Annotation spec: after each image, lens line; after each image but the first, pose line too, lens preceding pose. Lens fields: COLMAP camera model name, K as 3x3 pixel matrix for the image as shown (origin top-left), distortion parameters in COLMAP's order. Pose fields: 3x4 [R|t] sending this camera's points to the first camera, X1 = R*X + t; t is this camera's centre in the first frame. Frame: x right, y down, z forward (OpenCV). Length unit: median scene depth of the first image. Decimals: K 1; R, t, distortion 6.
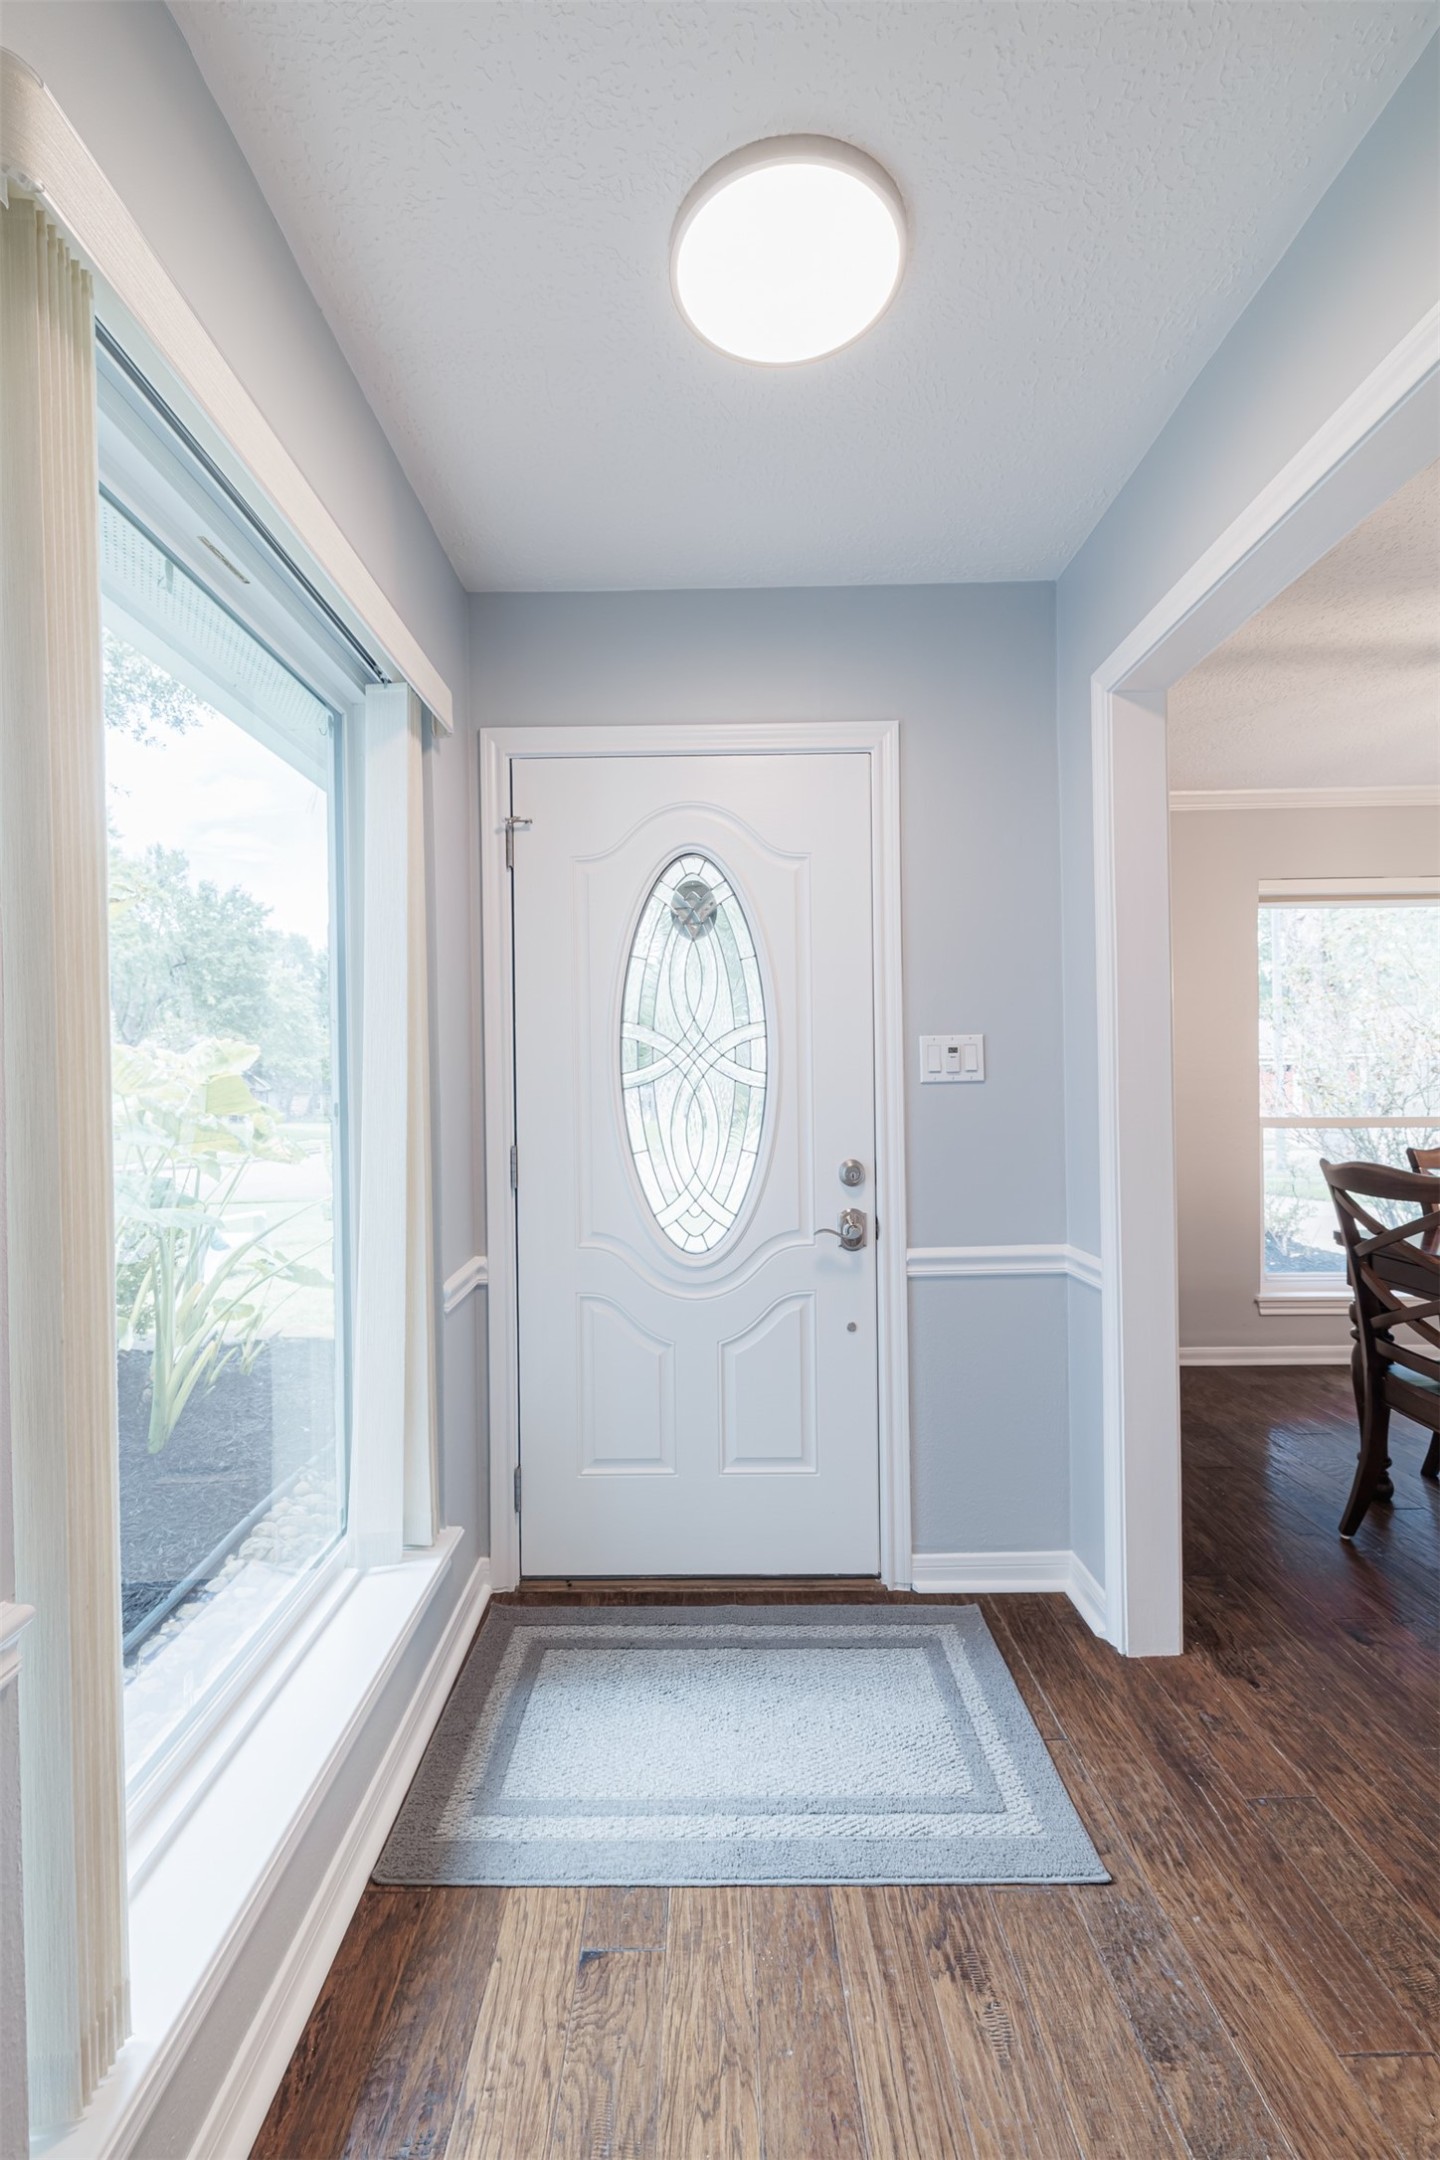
lens RADIAL K [[899.9, 0, 720.9], [0, 899.9, 1082.6], [0, 0, 1]] dist [0.010003, -0.001375]
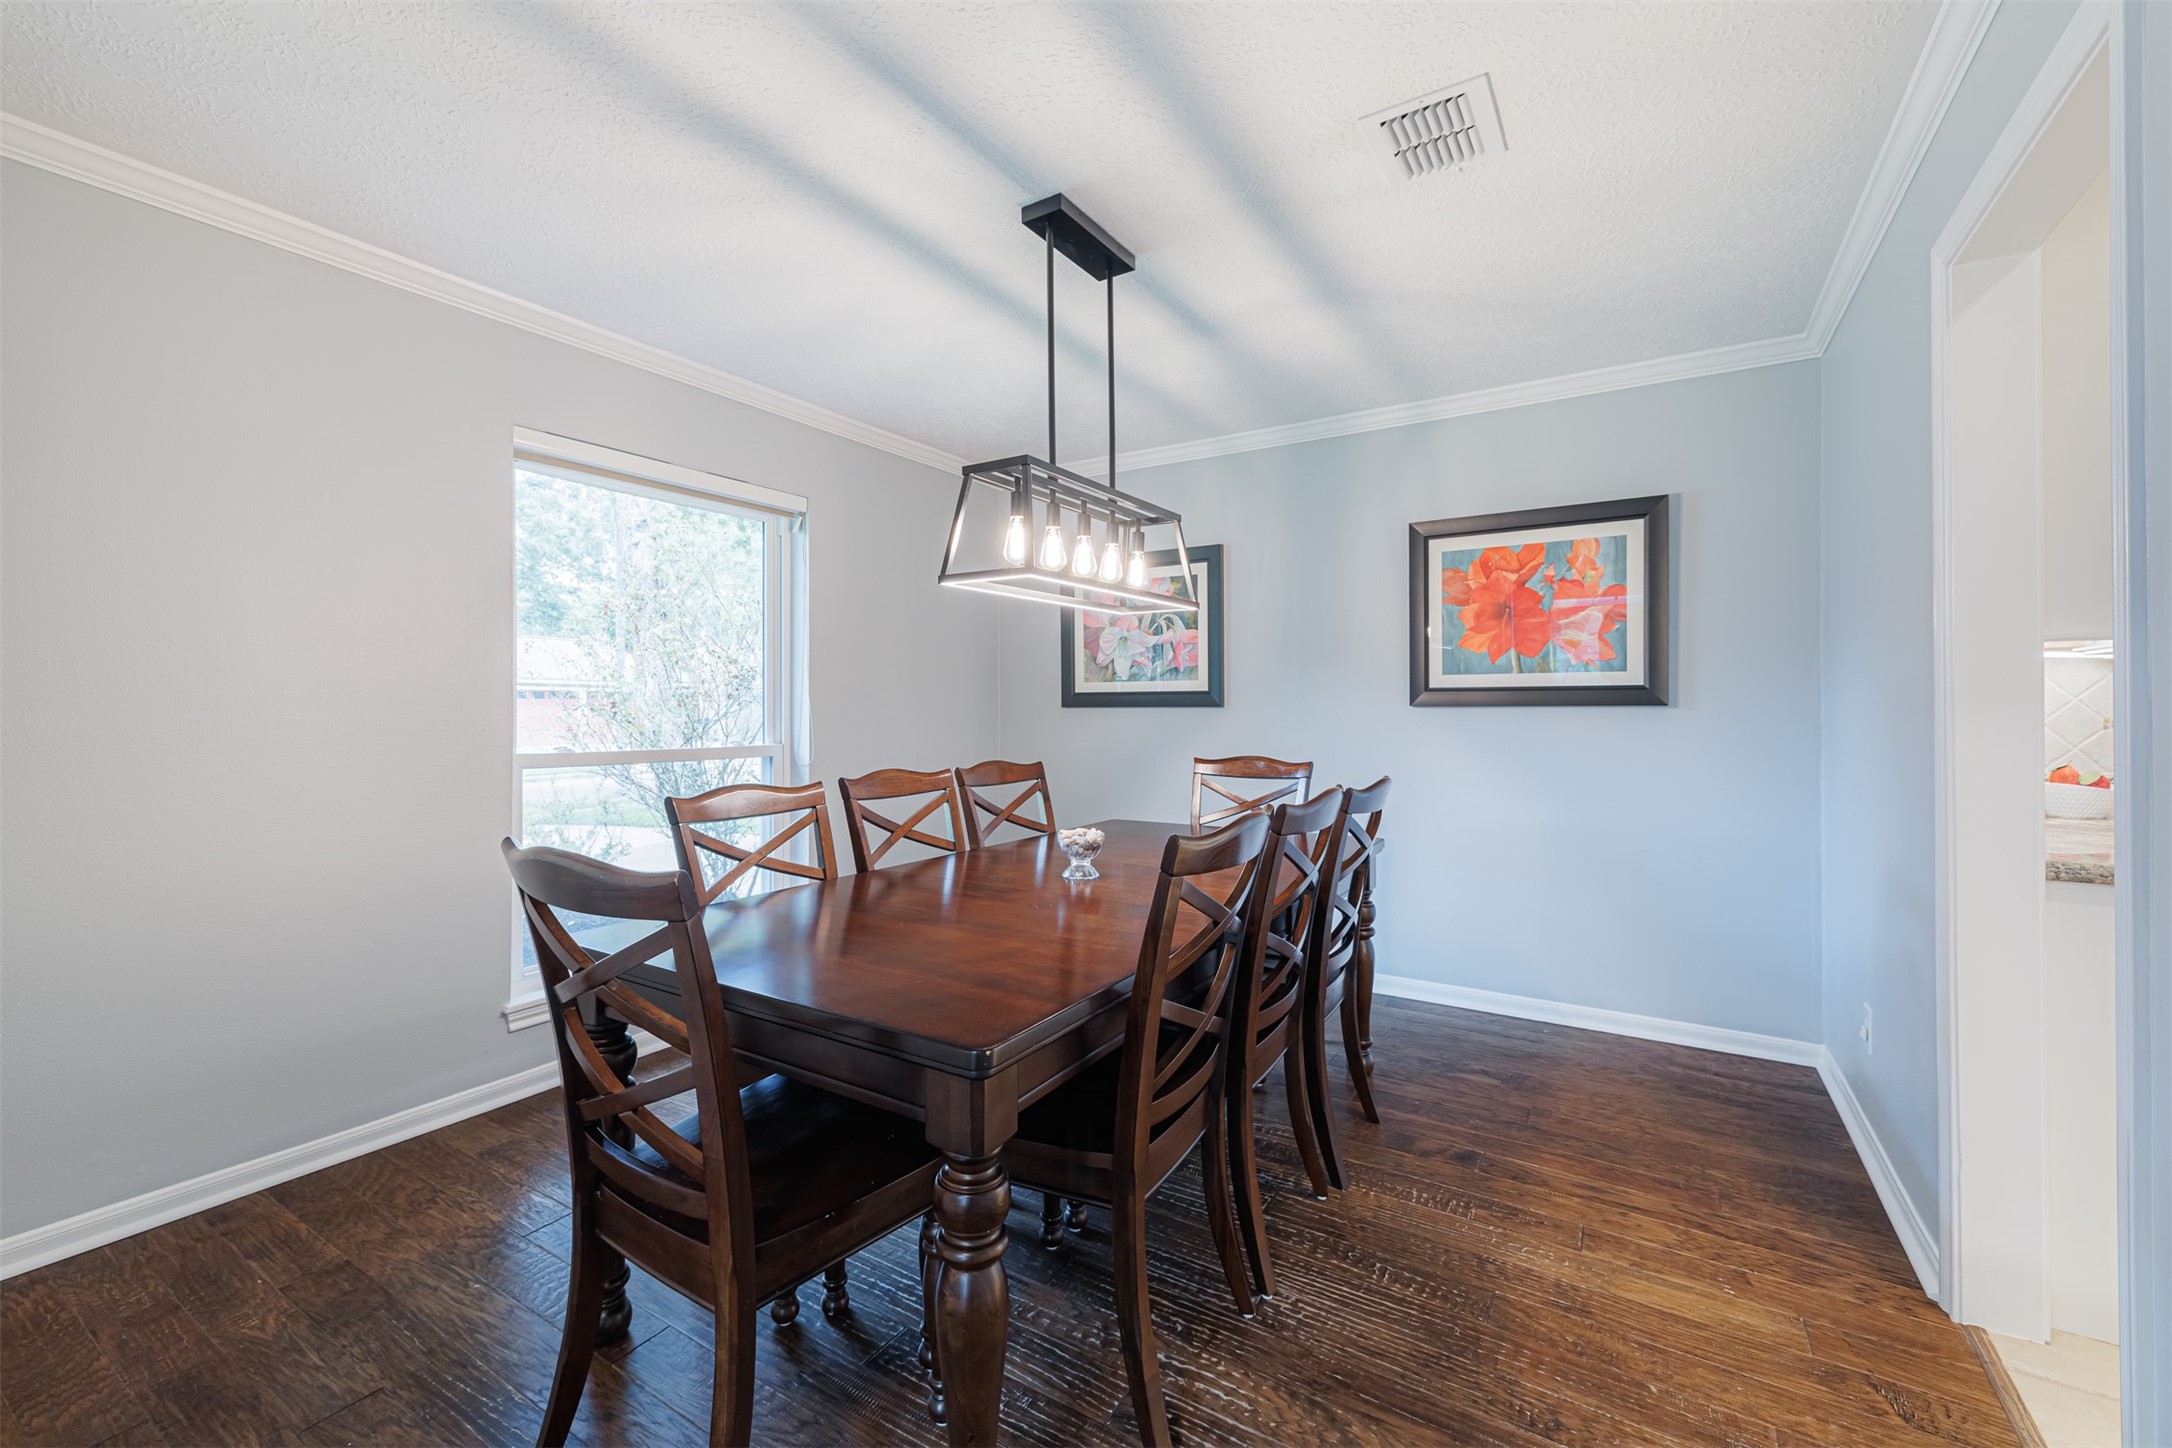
lens RADIAL K [[904.9, 0, 1097.6], [0, 904.9, 715.1], [0, 0, 1]] dist [0.010003, -0.001375]
pose [[0.515373, -0.000411, 0.856966, 0.219587], [-0.004831, 0.999983, 0.003385, 0.001340], [-0.856952, -0.005884, 0.515362, 0.230525]]
